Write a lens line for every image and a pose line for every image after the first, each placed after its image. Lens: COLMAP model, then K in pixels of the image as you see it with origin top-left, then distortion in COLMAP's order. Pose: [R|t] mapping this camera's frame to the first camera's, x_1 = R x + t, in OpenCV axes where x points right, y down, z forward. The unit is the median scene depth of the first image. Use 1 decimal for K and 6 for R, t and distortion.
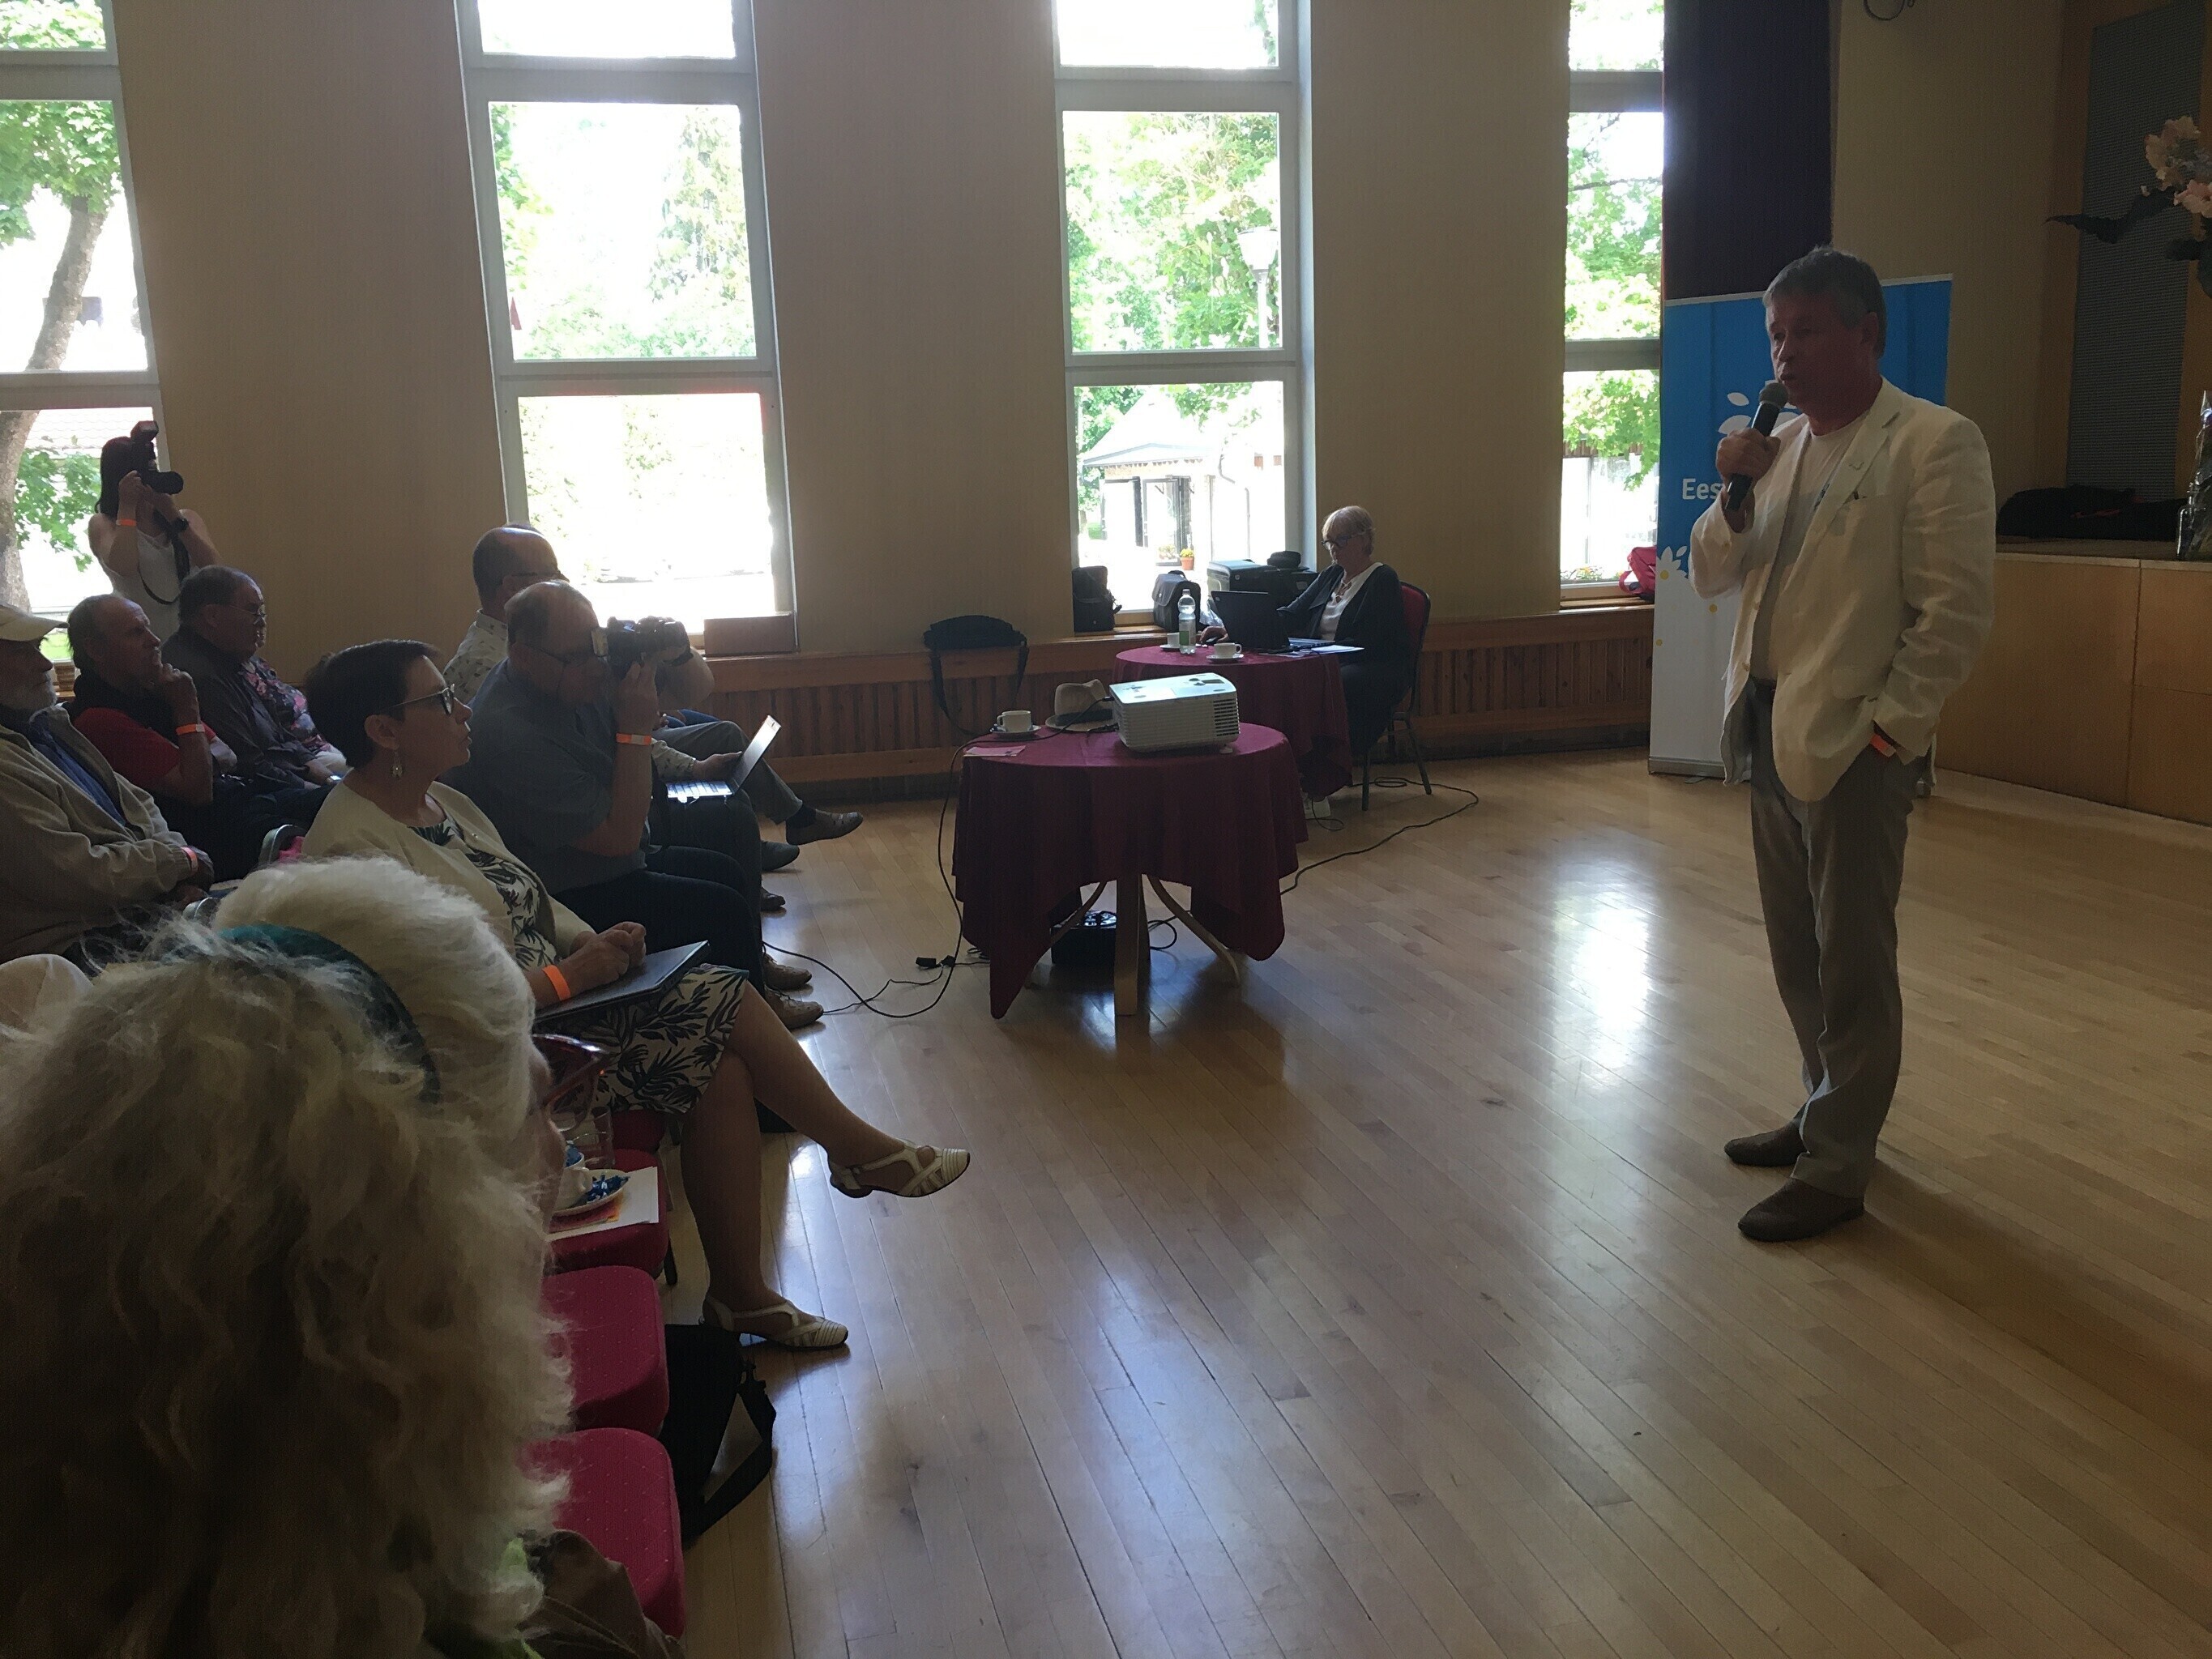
lens RADIAL K [[1885.1, 0, 1106.9], [0, 1885.1, 830.1], [0, 0, 1]] dist [0.071821, -0.084896]
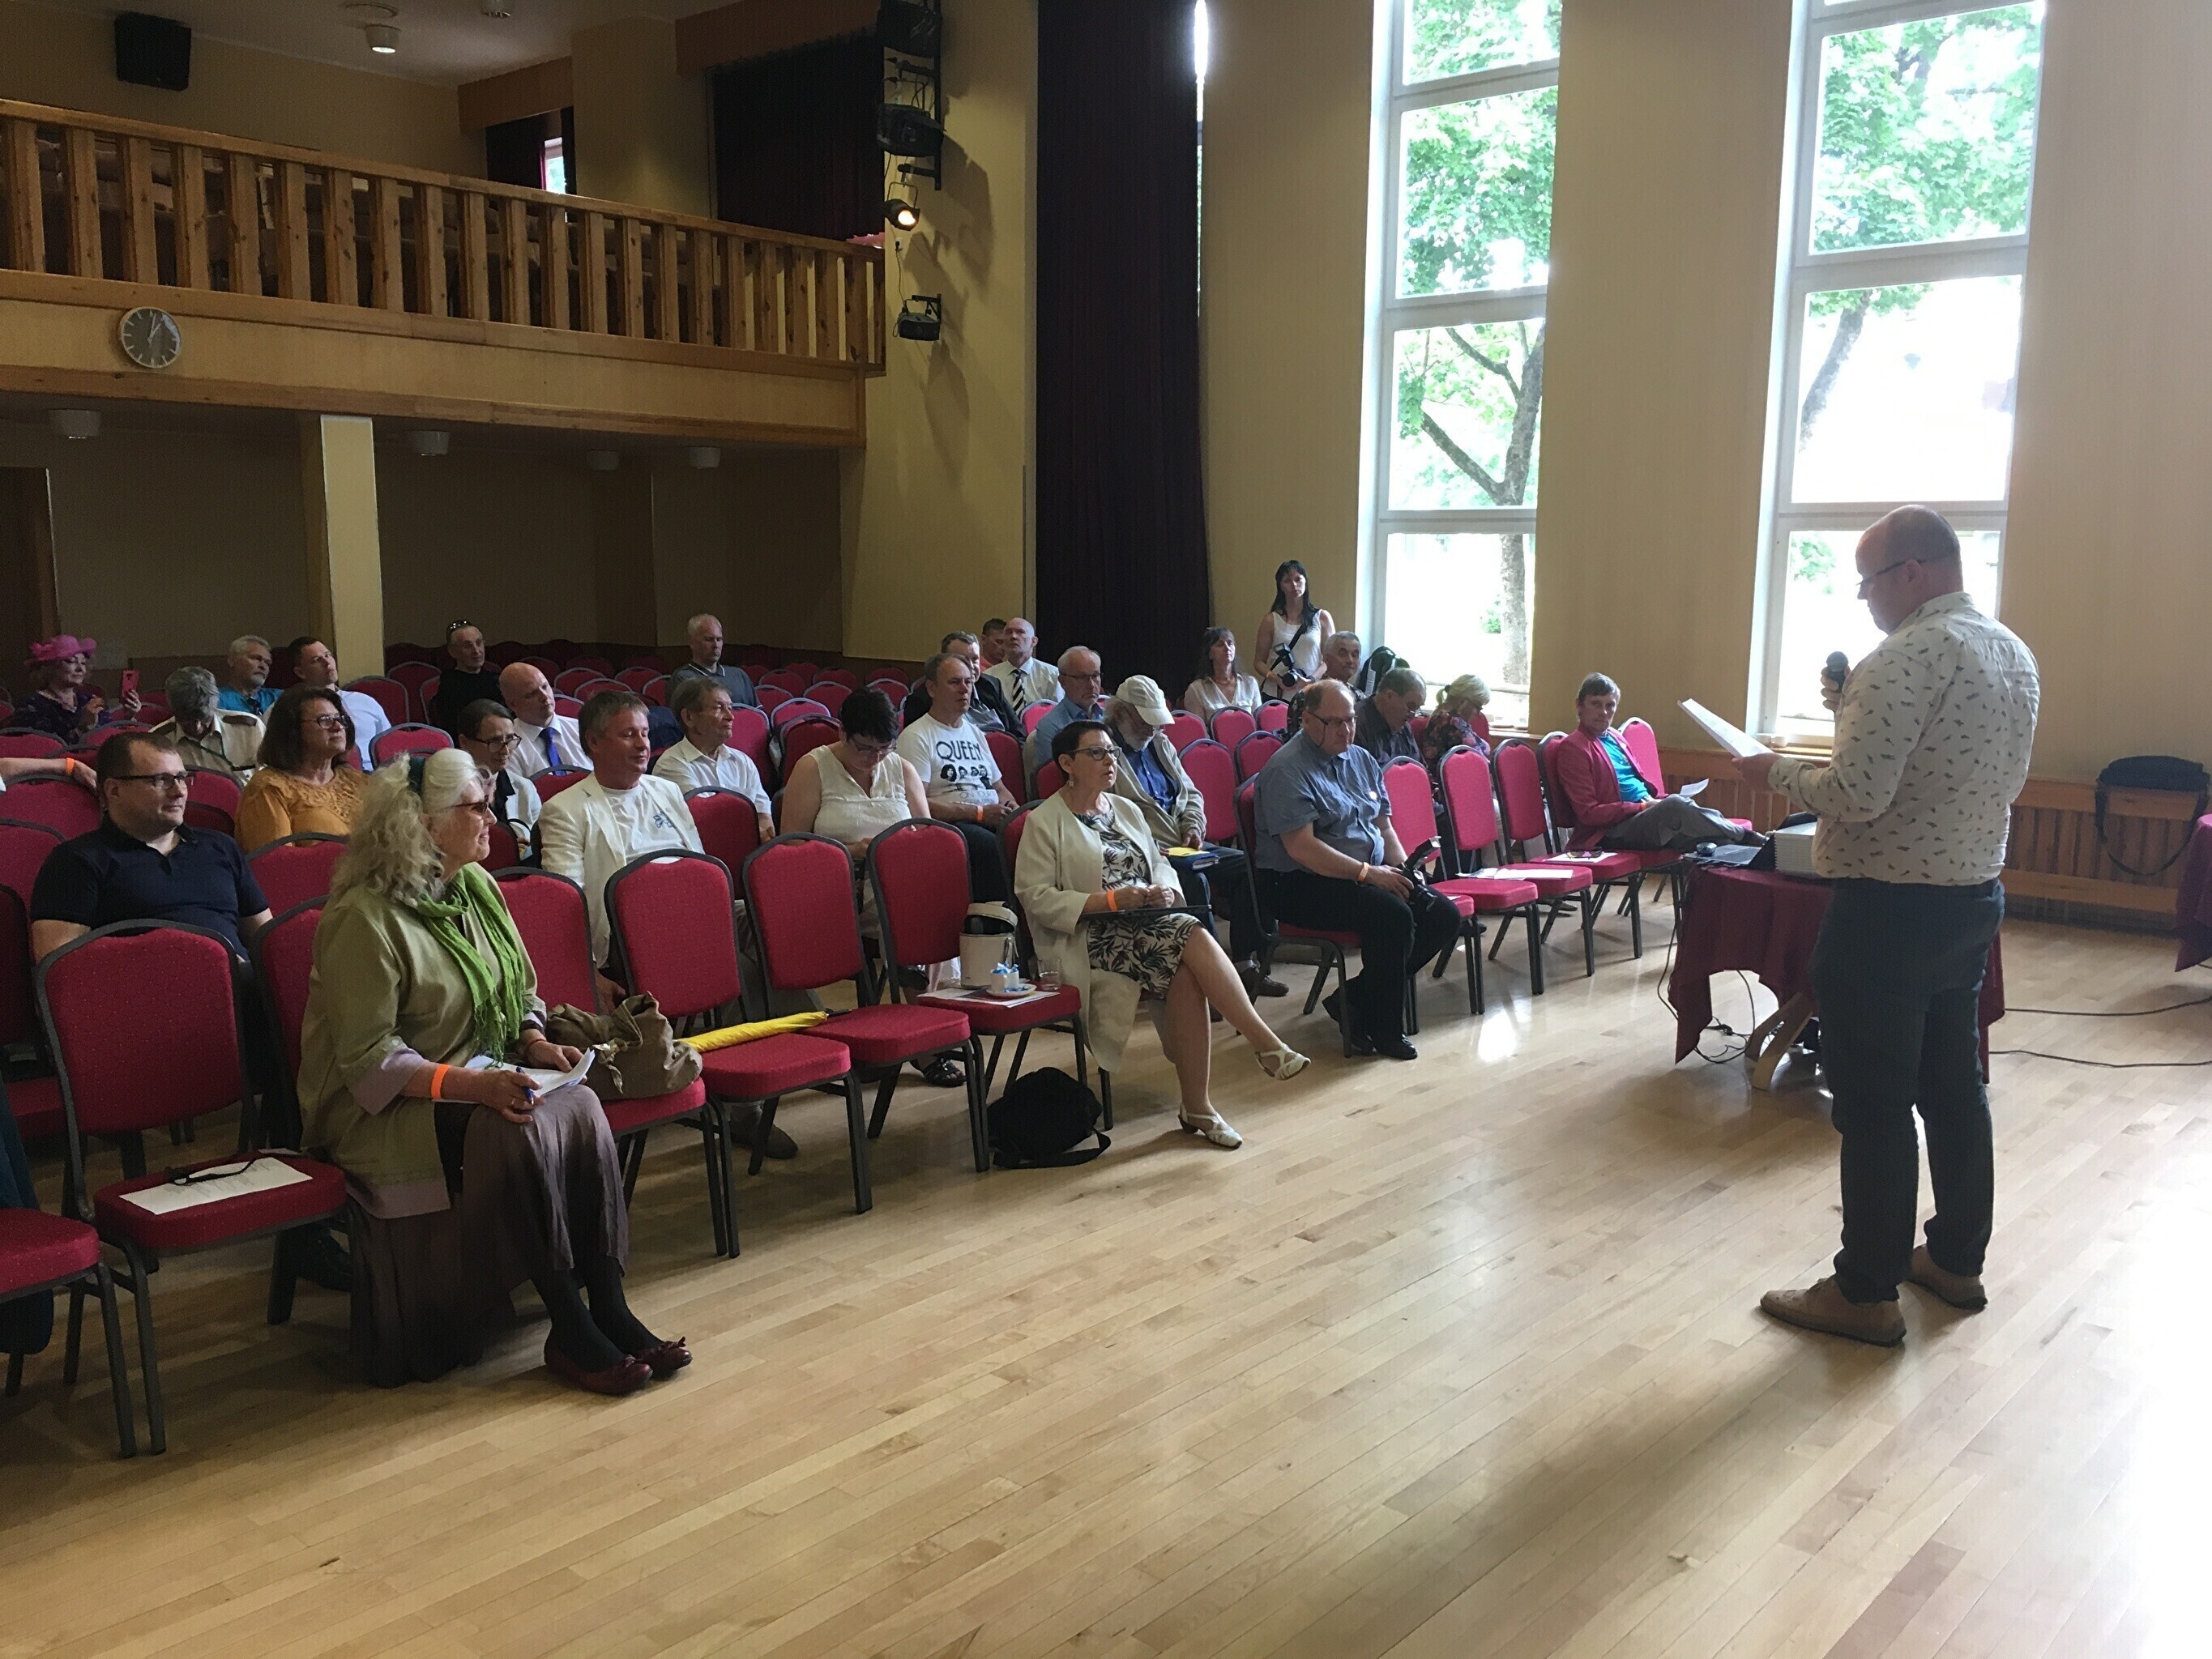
lens RADIAL K [[1885.1, 0, 1100.3], [0, 1885.1, 828.7], [0, 0, 1]] dist [0.071821, -0.084896]
pose [[0.573261, 0.166278, -0.802324, 0.467714], [-0.184513, 0.980239, 0.071315, -0.048084], [0.798327, 0.107157, 0.592614, -0.058344]]
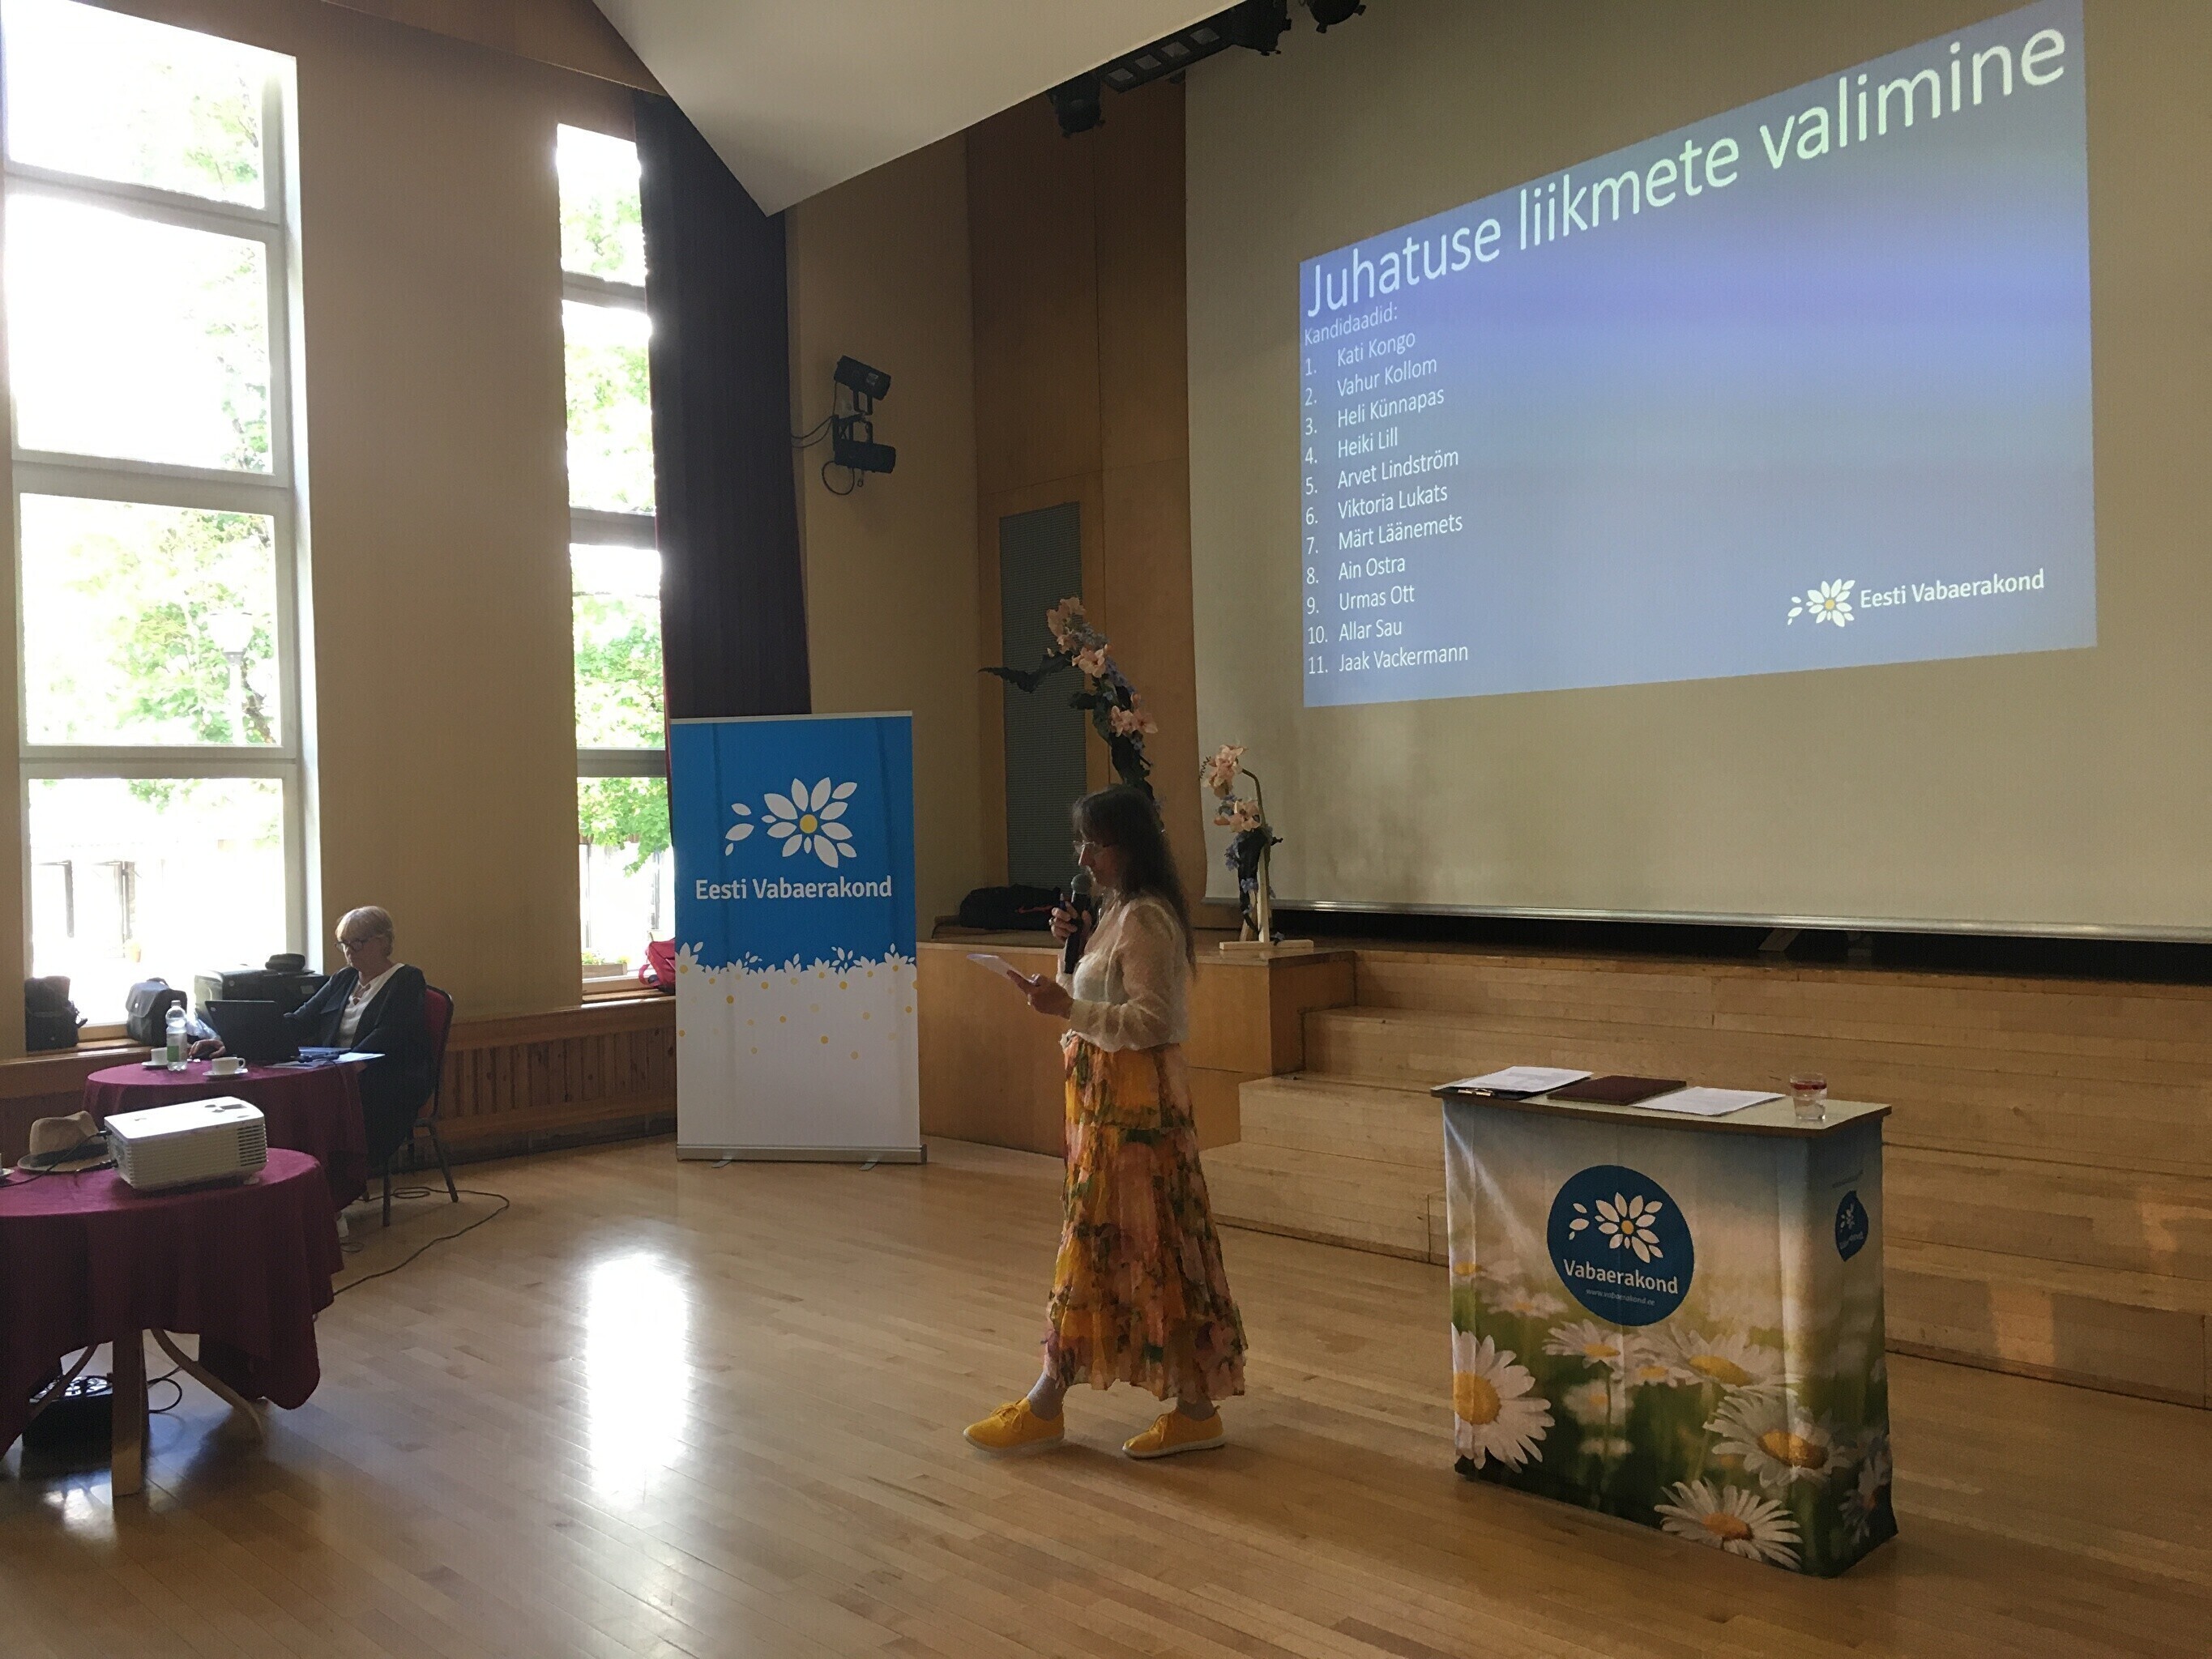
lens RADIAL K [[1885.1, 0, 1114.5], [0, 1885.1, 821.3], [0, 0, 1]] dist [0.071821, -0.084896]
pose [[0.867723, 0.011658, 0.496911, -0.025890], [0.088777, 0.980015, -0.178017, -0.007282], [-0.489055, 0.198584, 0.849347, -0.033437]]
